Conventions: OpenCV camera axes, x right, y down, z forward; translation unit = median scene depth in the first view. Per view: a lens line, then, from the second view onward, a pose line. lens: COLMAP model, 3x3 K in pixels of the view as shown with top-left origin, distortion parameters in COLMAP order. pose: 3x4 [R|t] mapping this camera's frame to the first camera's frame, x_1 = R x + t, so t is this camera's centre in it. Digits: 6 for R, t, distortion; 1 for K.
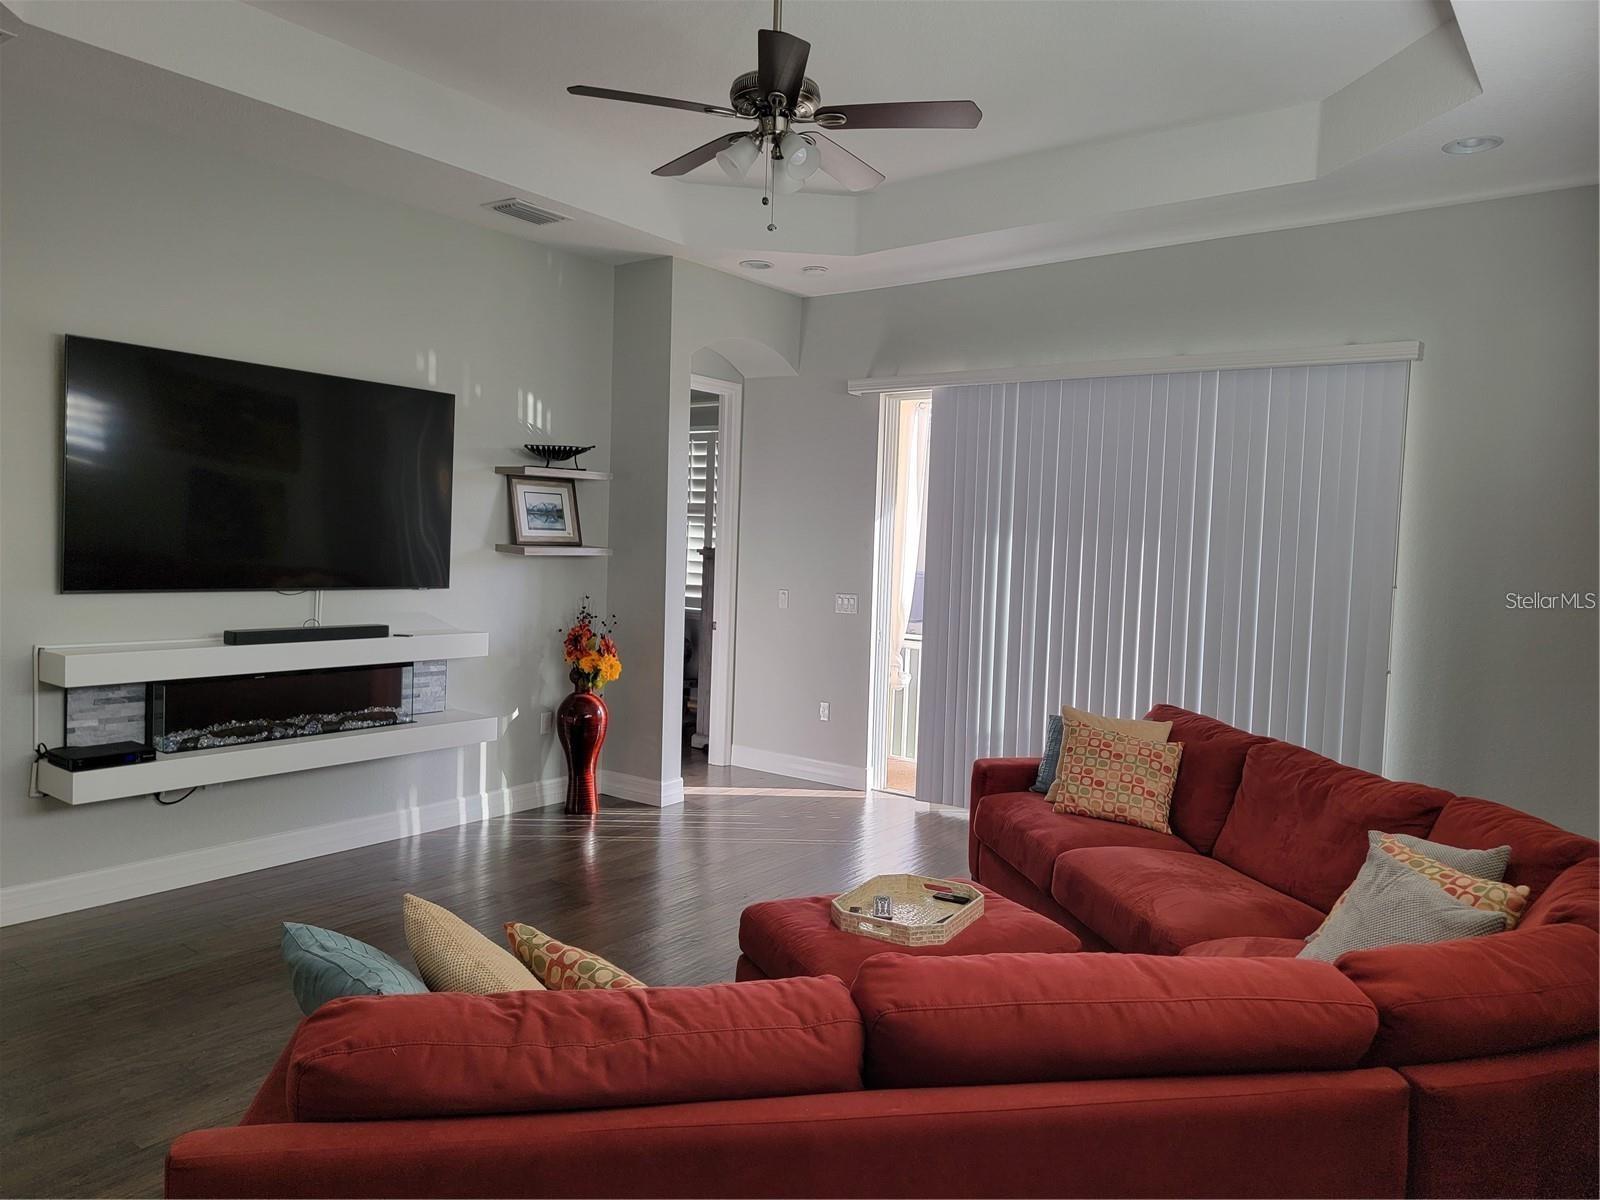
lens RADIAL K [[1118.2, 0, 800.9], [0, 1118.2, 603.7], [0, 0, 1]] dist [0.056140, -0.024597]
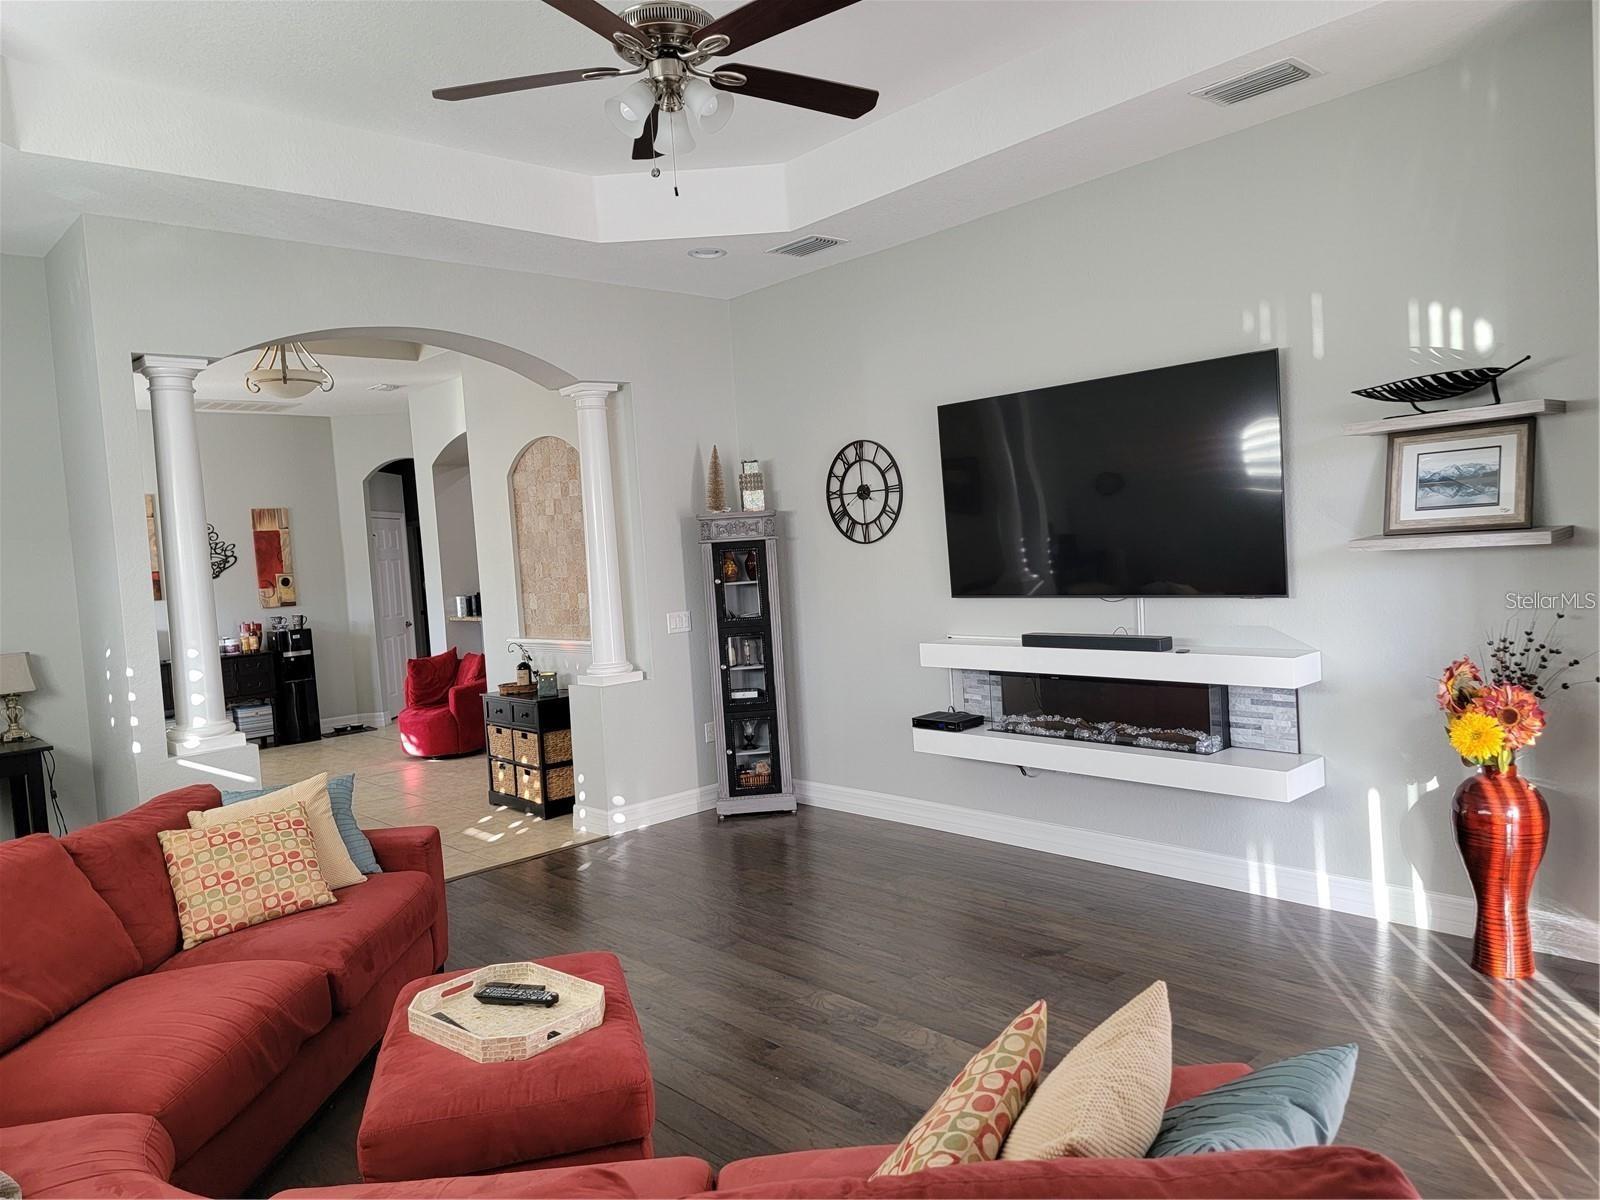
lens RADIAL K [[1118.2, 0, 799.6], [0, 1118.2, 591.0], [0, 0, 1]] dist [0.056140, -0.024597]
pose [[-0.206471, 0.014929, -0.978339, 0.526381], [-0.003126, 0.999868, 0.015917, -0.029439], [0.978448, 0.006344, -0.206398, 0.830116]]
